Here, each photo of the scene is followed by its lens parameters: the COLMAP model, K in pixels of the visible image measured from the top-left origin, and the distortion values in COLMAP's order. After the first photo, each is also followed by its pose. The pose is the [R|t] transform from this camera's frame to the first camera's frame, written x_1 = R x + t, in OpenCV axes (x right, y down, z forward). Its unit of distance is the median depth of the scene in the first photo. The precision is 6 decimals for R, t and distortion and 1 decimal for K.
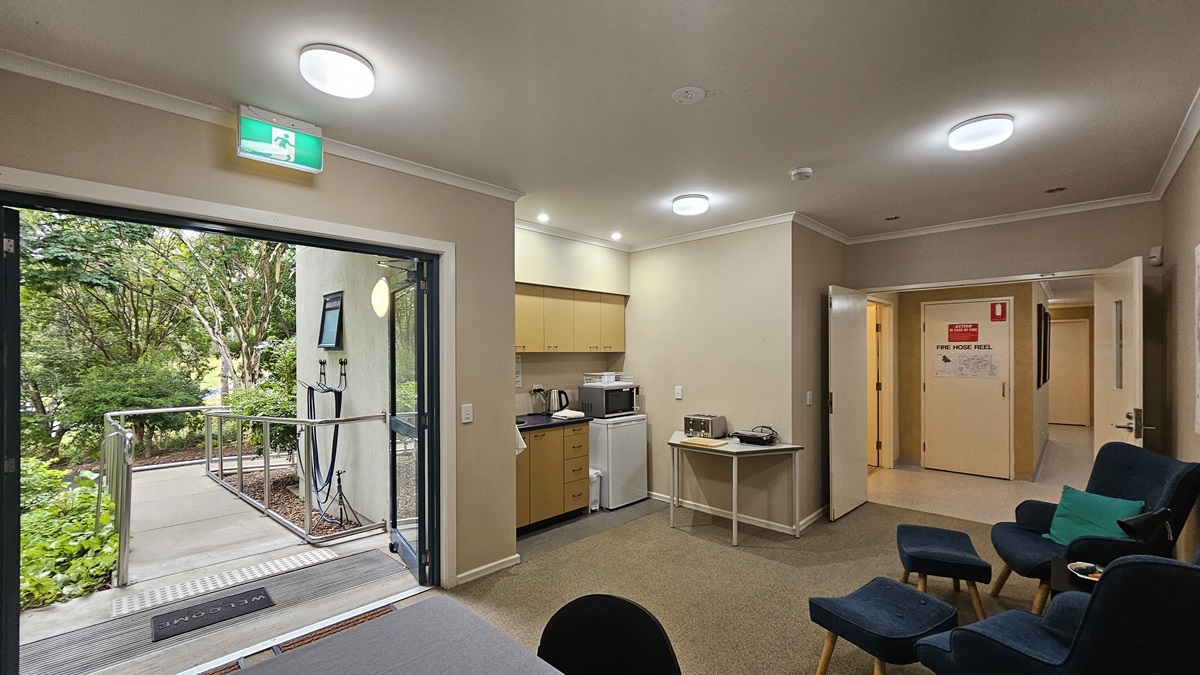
lens RADIAL K [[489.6, 0, 599.9], [0, 489.6, 351.9], [0, 0, 1]] dist [0.000109, 0.000066]
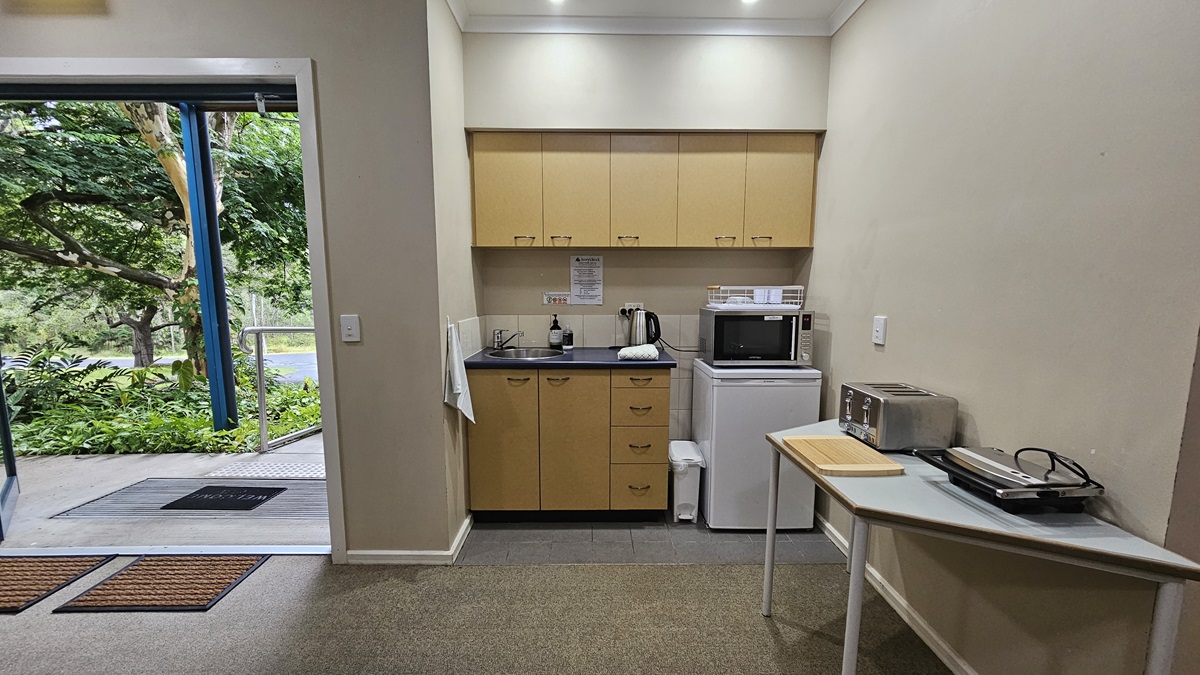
lens RADIAL K [[489.6, 0, 599.9], [0, 489.6, 351.9], [0, 0, 1]] dist [0.000109, 0.000066]
pose [[0.706770, 0.097465, -0.700698, 0.309154], [-0.003369, 0.990917, 0.134435, 0.047035], [0.707436, -0.092654, 0.700678, 0.541457]]
